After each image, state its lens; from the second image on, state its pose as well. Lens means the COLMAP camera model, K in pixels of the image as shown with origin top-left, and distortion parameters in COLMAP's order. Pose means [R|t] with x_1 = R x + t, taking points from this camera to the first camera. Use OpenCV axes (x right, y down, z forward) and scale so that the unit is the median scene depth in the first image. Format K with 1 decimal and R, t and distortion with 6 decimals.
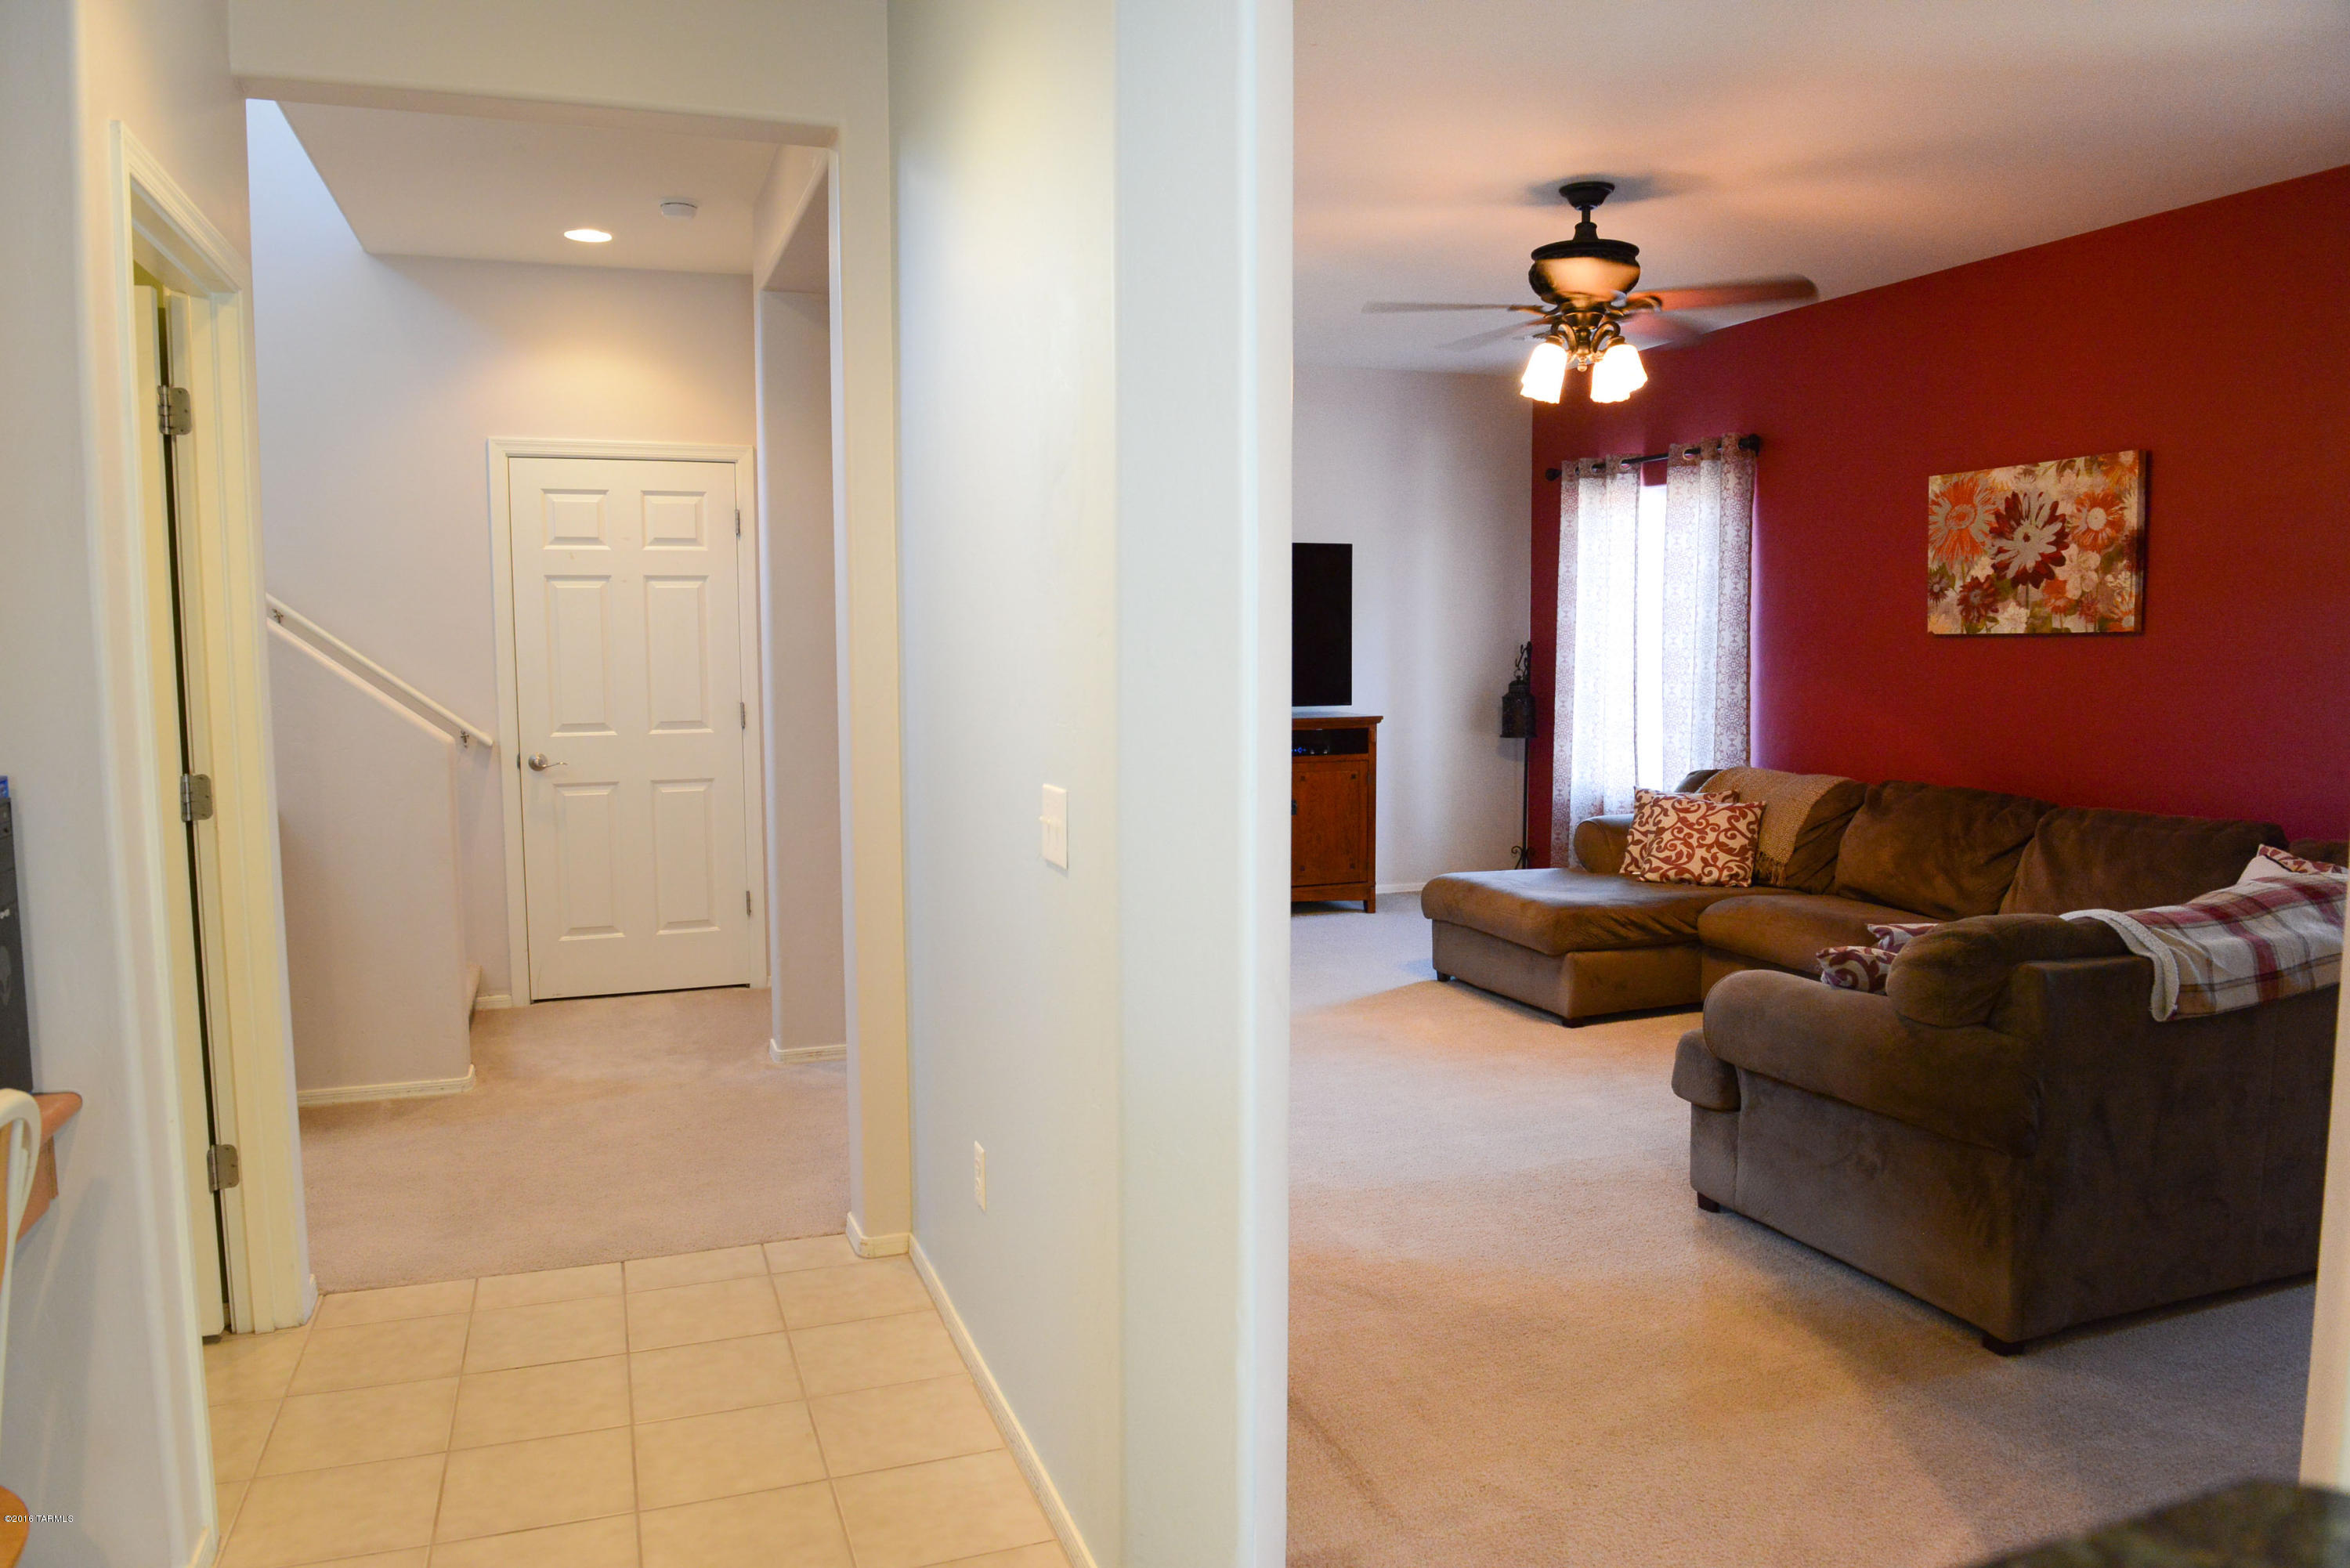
lens RADIAL K [[1592.8, 0, 1175.0], [0, 1592.8, 784.0], [0, 0, 1]] dist [-0.047102, -0.007609]
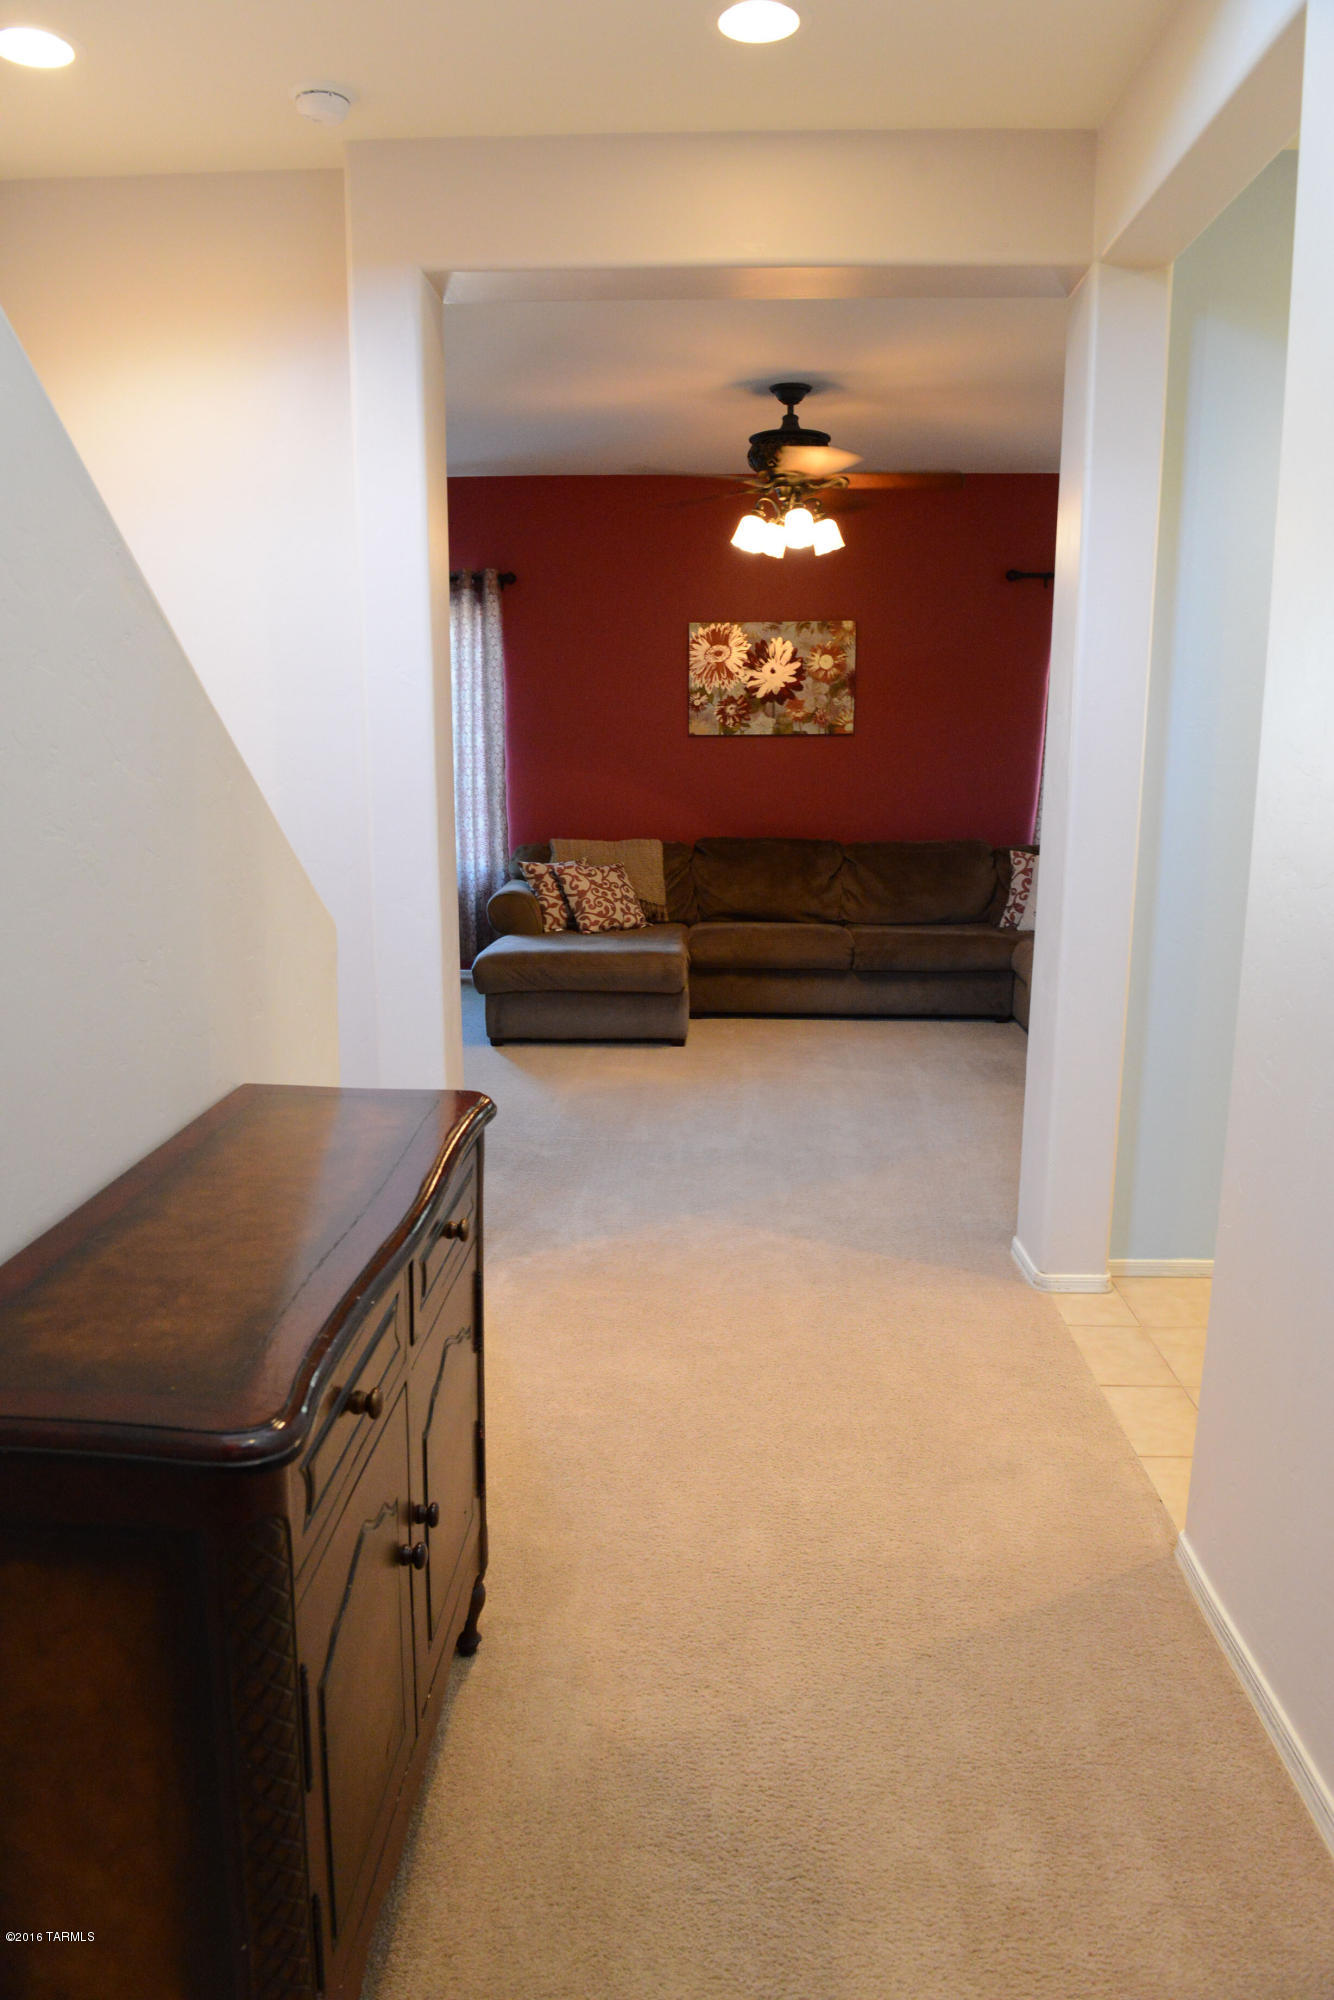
lens RADIAL K [[1355.6, 0, 667.0], [0, 1355.6, 1000.0], [0, 0, 1]] dist [-0.047102, -0.007609]
pose [[0.388561, -0.179357, 0.903798, -0.725241], [0.082198, 0.983709, 0.159876, -0.059095], [-0.917749, 0.012169, 0.396974, 0.559647]]
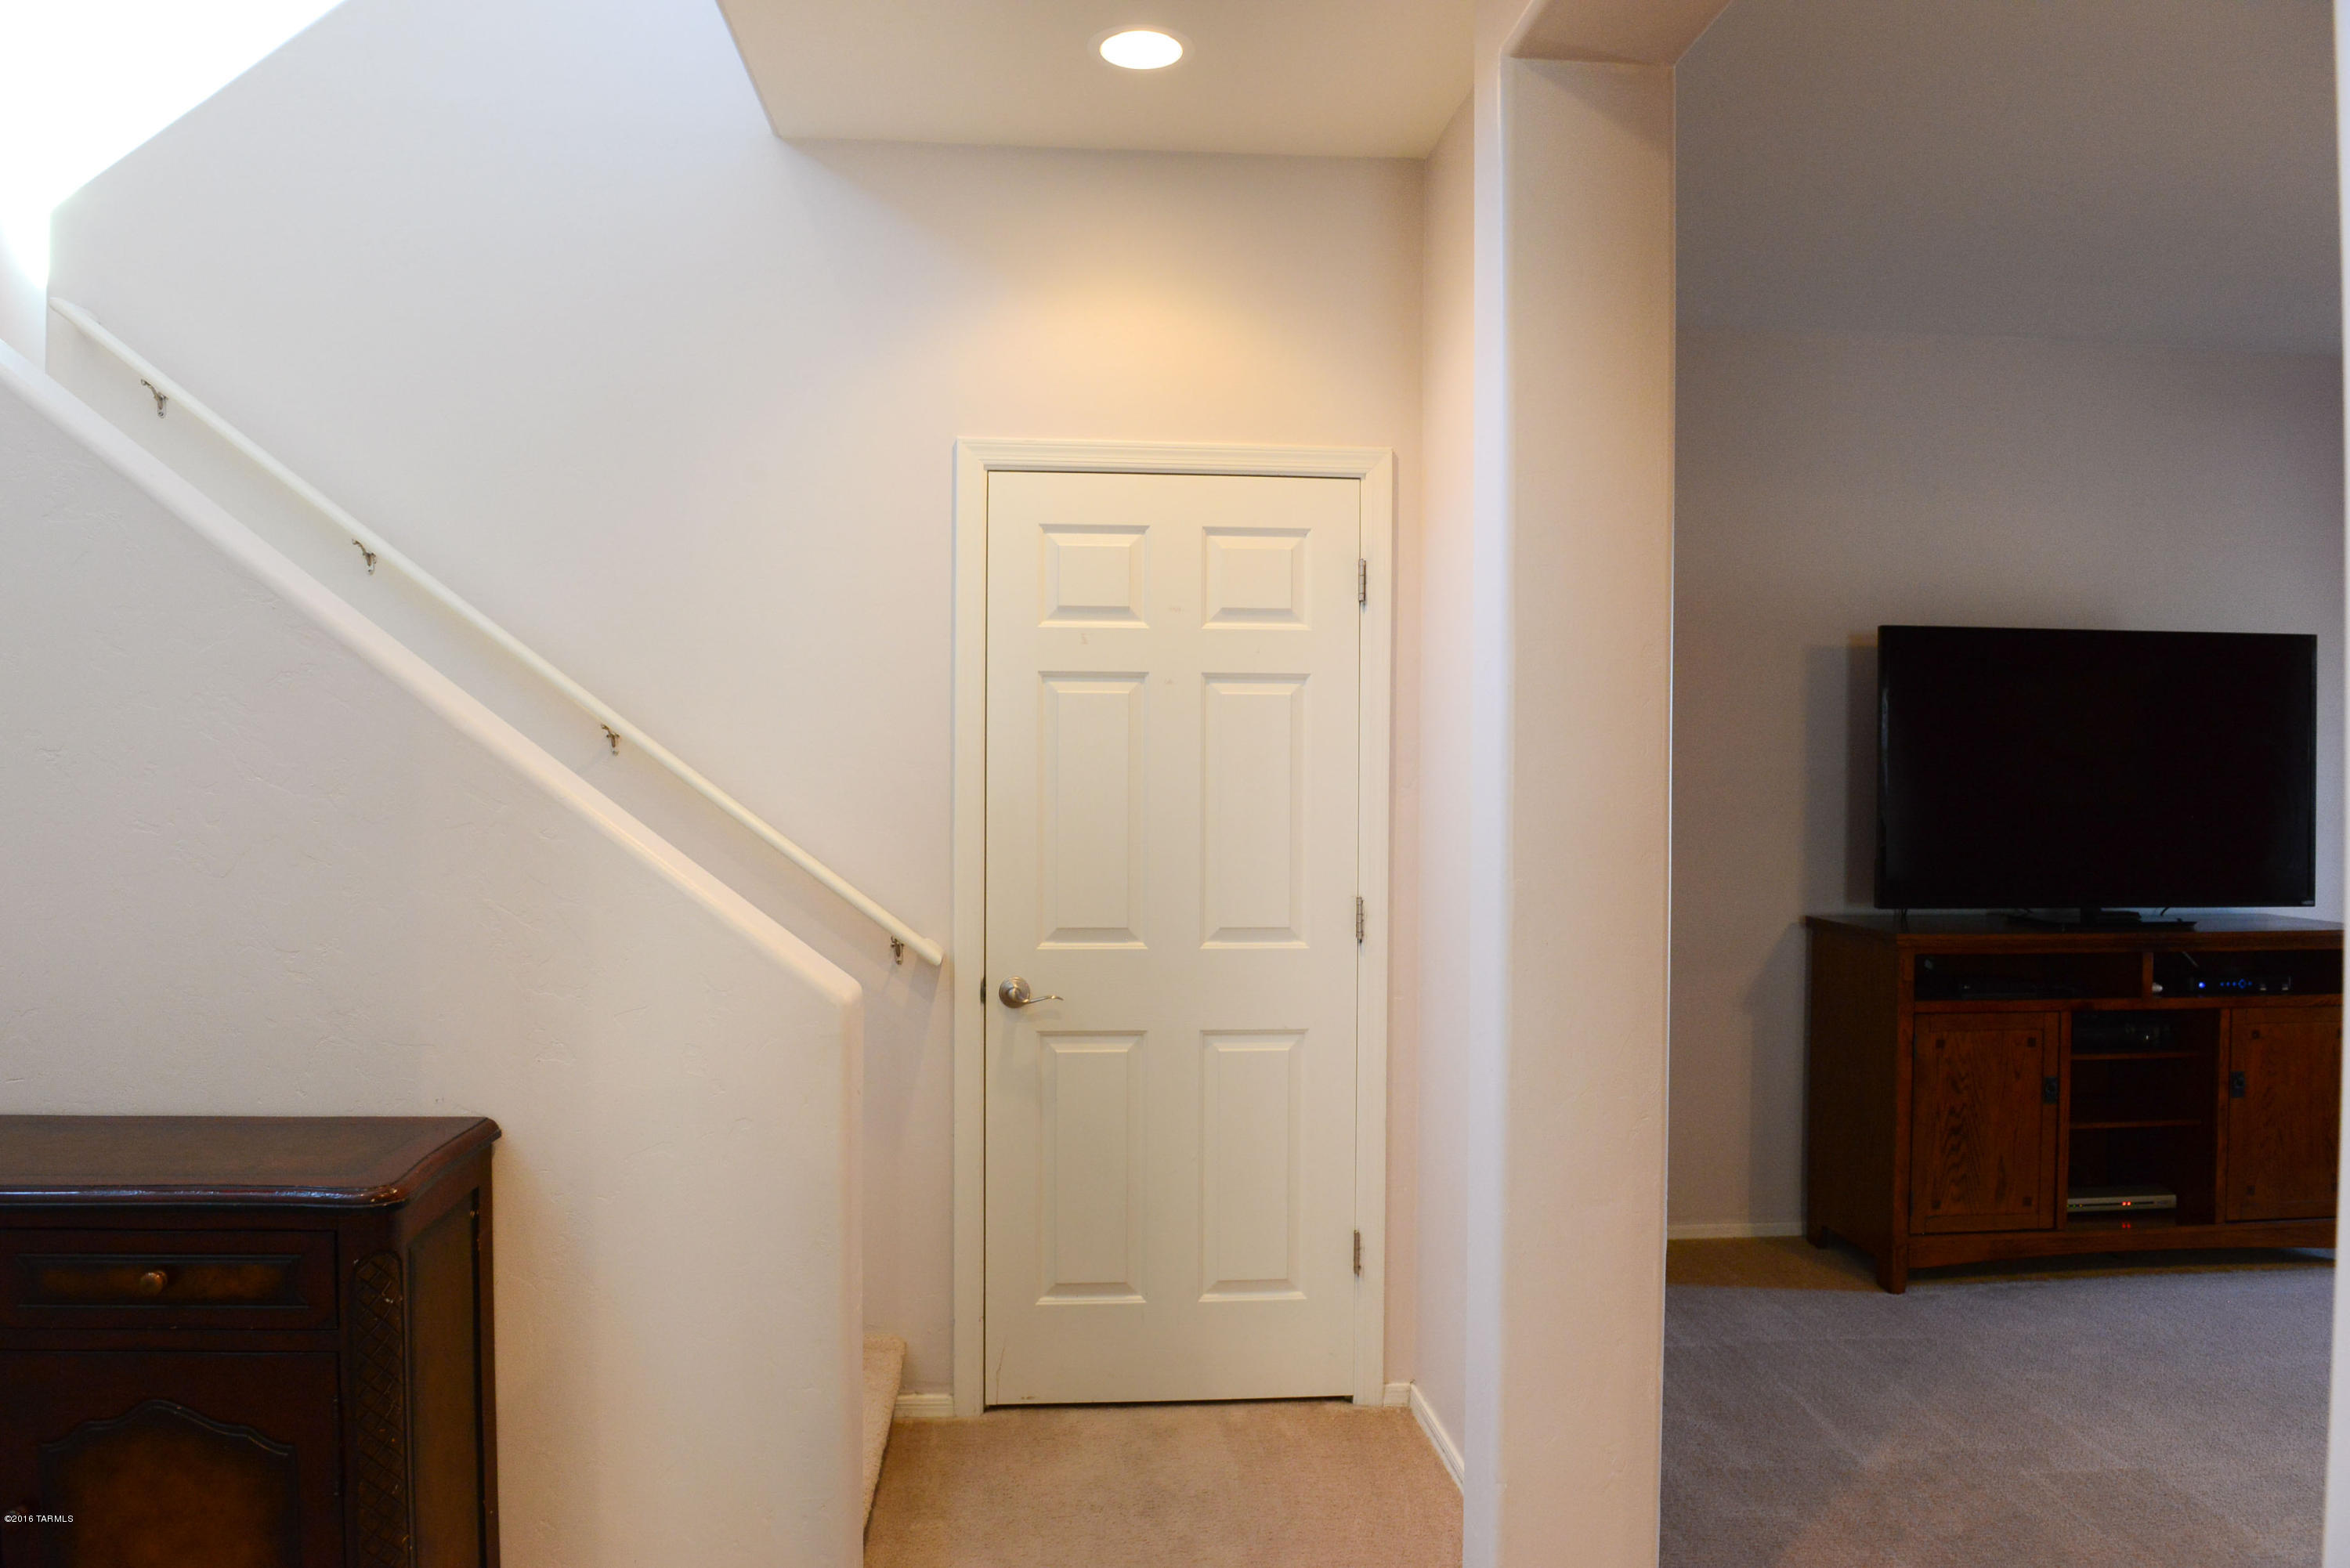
lens RADIAL K [[1592.8, 0, 1175.0], [0, 1592.8, 784.0], [0, 0, 1]] dist [-0.047102, -0.007609]
pose [[0.963564, 0.011784, -0.267219, -0.198221], [-0.035046, 0.995979, -0.082451, -0.045346], [0.265173, 0.088812, 0.960102, 0.464663]]
